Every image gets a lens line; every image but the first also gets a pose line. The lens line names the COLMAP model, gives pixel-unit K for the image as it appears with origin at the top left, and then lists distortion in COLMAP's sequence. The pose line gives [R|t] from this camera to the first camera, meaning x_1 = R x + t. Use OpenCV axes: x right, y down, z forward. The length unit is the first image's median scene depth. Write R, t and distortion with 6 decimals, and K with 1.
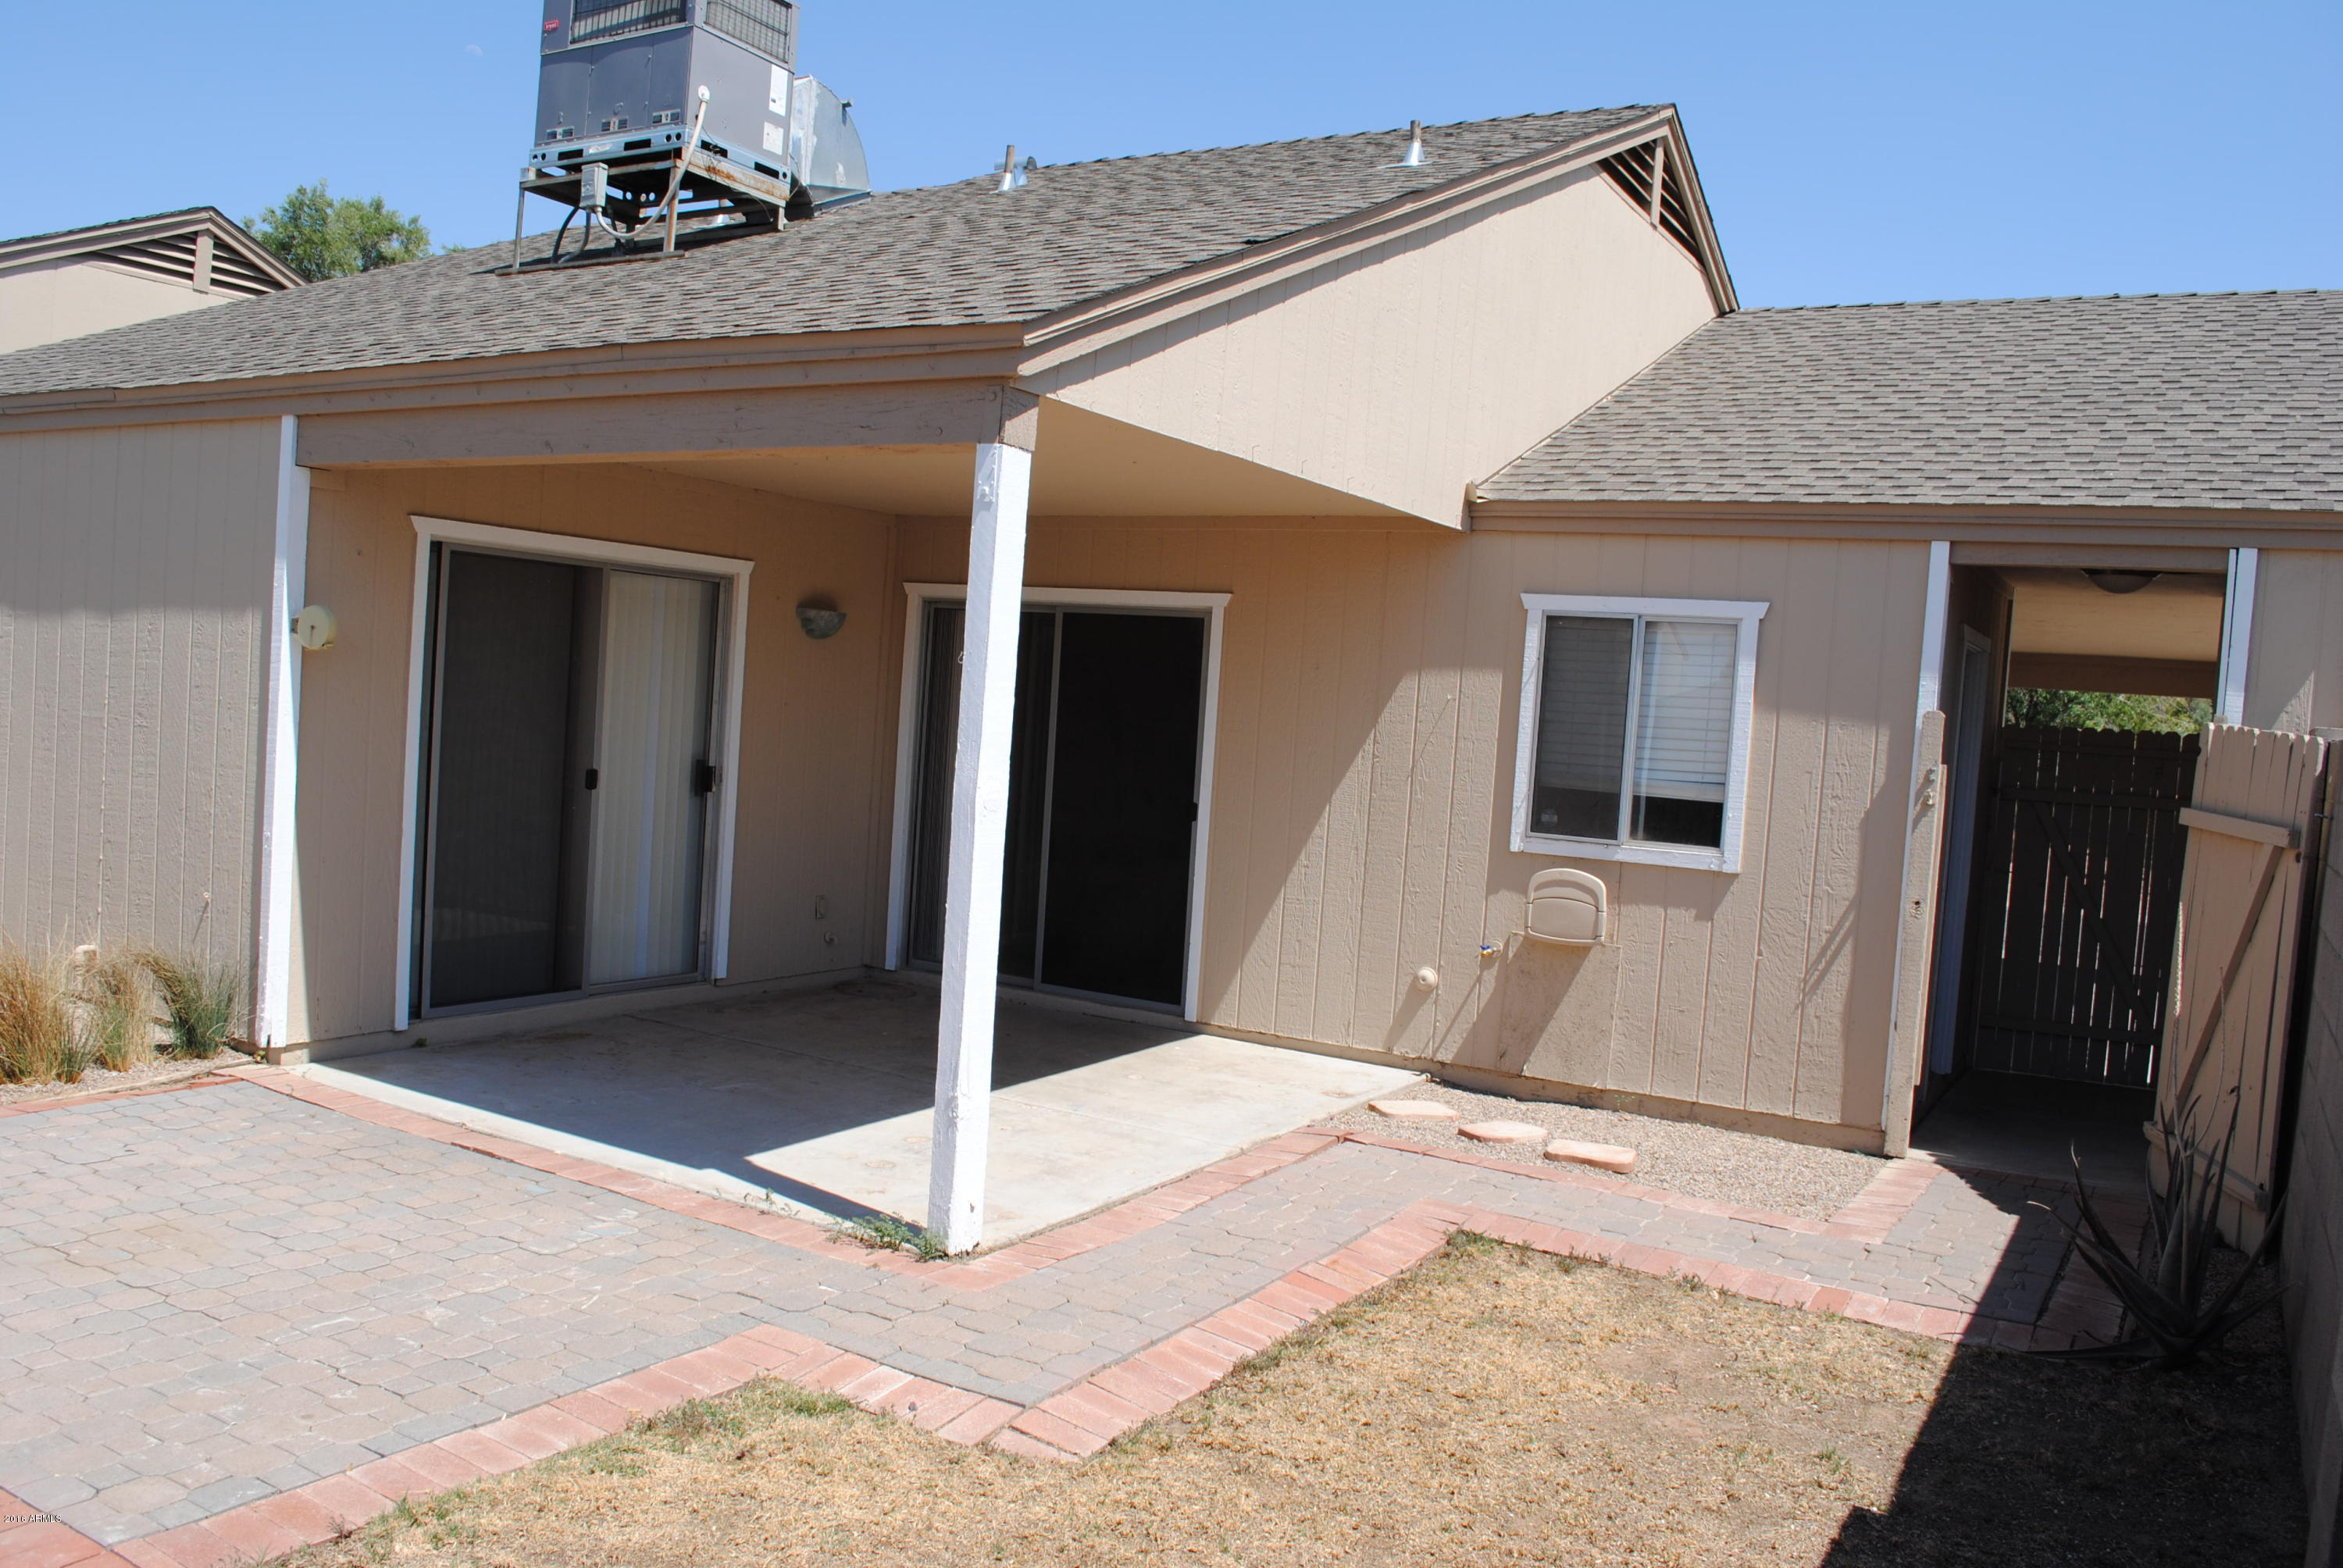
lens RADIAL K [[1850.8, 0, 1138.3], [0, 1850.8, 791.4], [0, 0, 1]] dist [-0.092411, 0.020894]
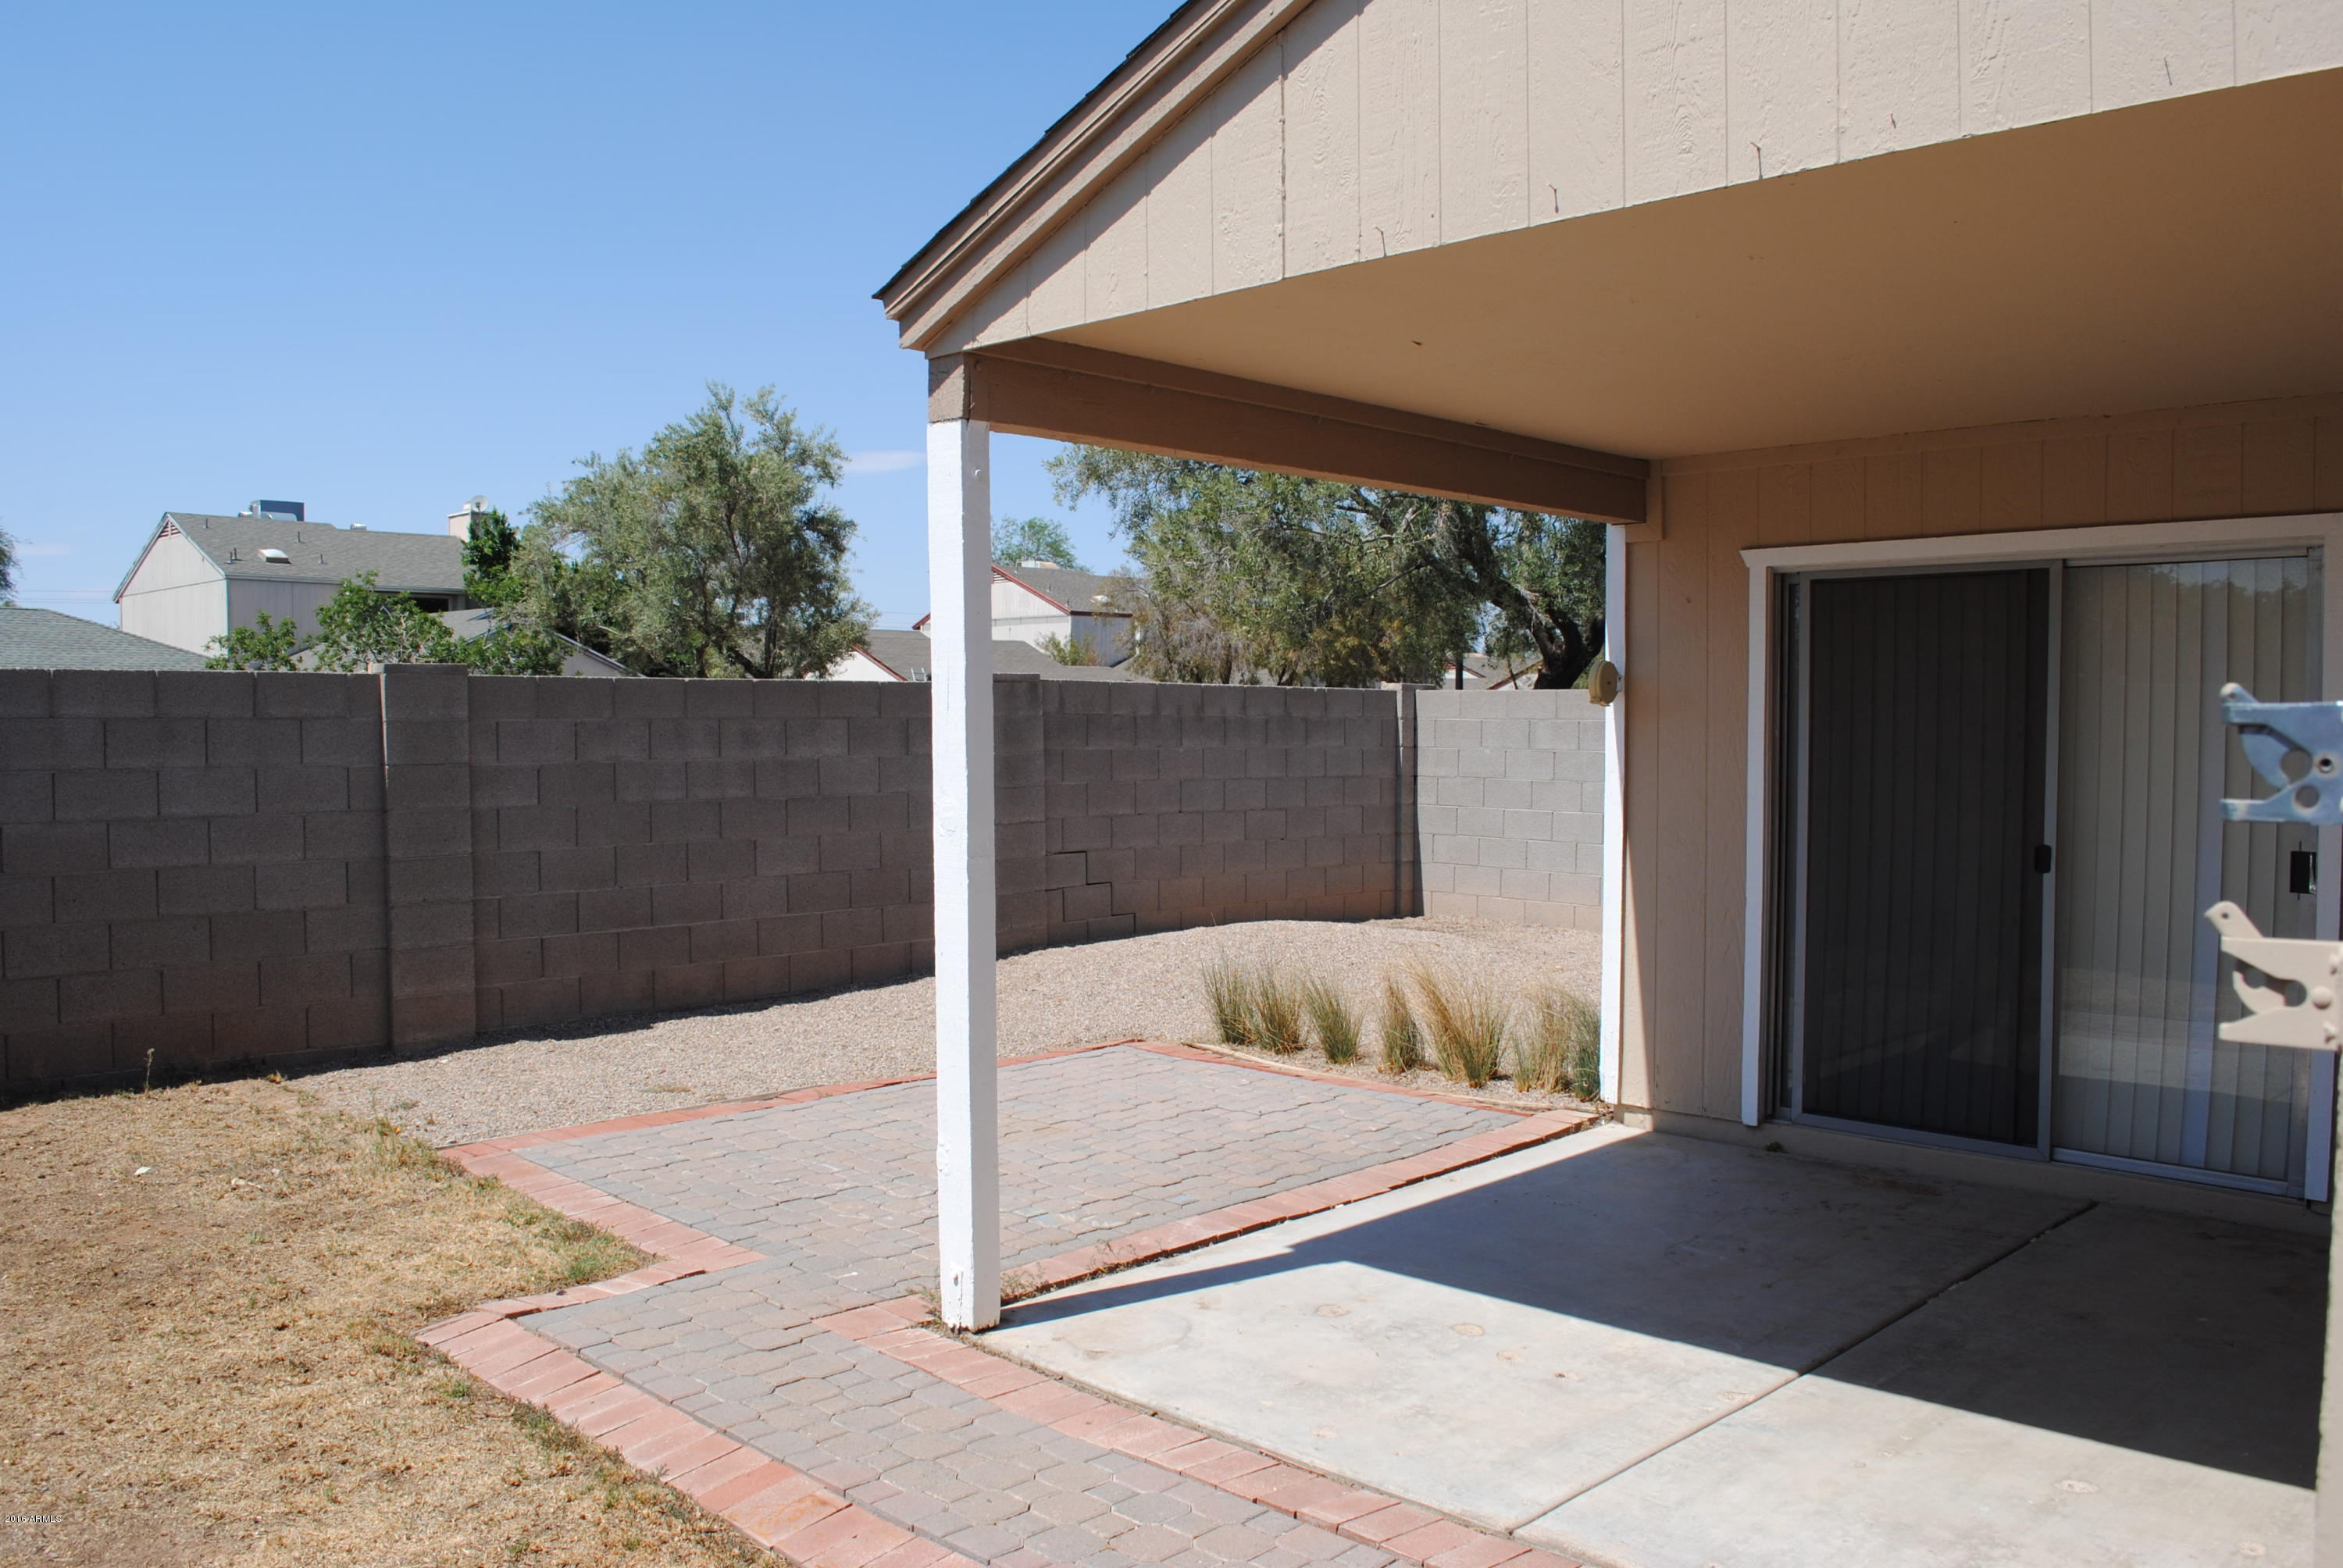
lens RADIAL K [[1850.8, 0, 1167.8], [0, 1850.8, 778.1], [0, 0, 1]] dist [-0.092411, 0.020894]
pose [[-0.241976, -0.036066, -0.969612, 0.587582], [-0.063405, 0.997761, -0.021289, -0.001244], [0.968208, 0.056327, -0.243721, 1.022226]]
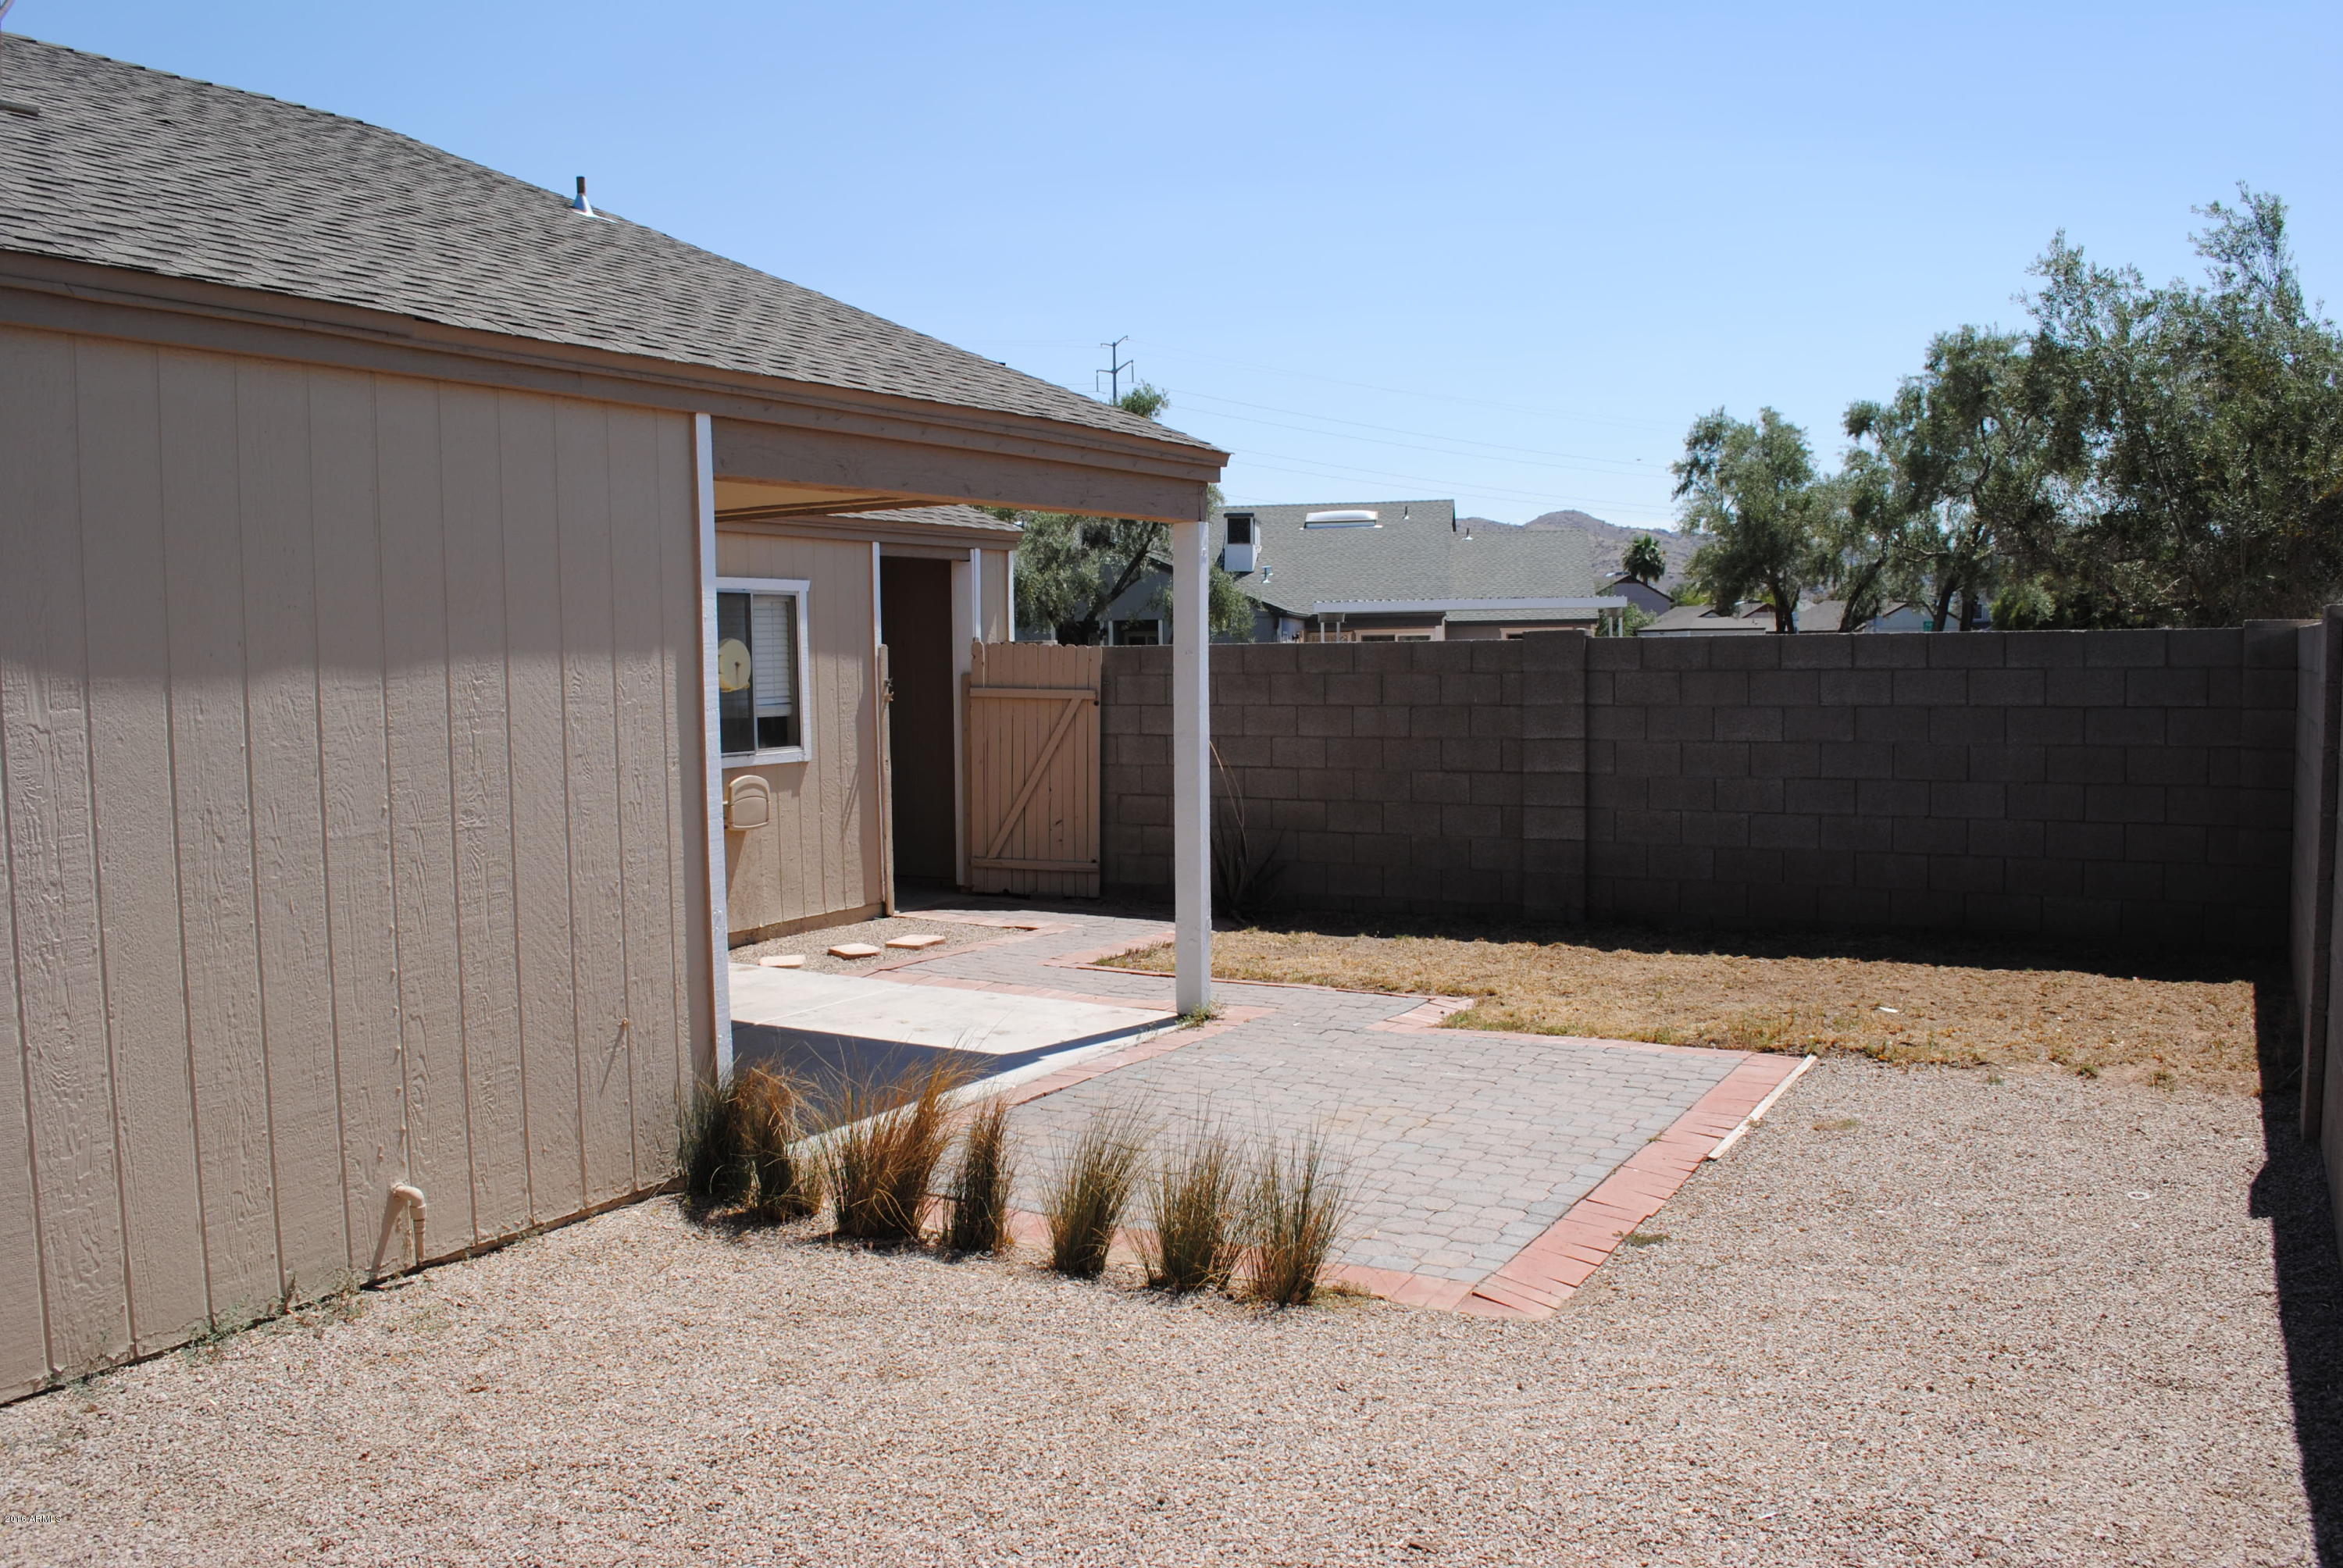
lens RADIAL K [[1850.8, 0, 1177.5], [0, 1850.8, 780.3], [0, 0, 1]] dist [-0.092411, 0.020894]
pose [[-0.012680, -0.134401, 0.990846, -1.335370], [0.064278, 0.988766, 0.134942, -0.140956], [-0.997851, 0.065400, -0.003899, 0.796289]]
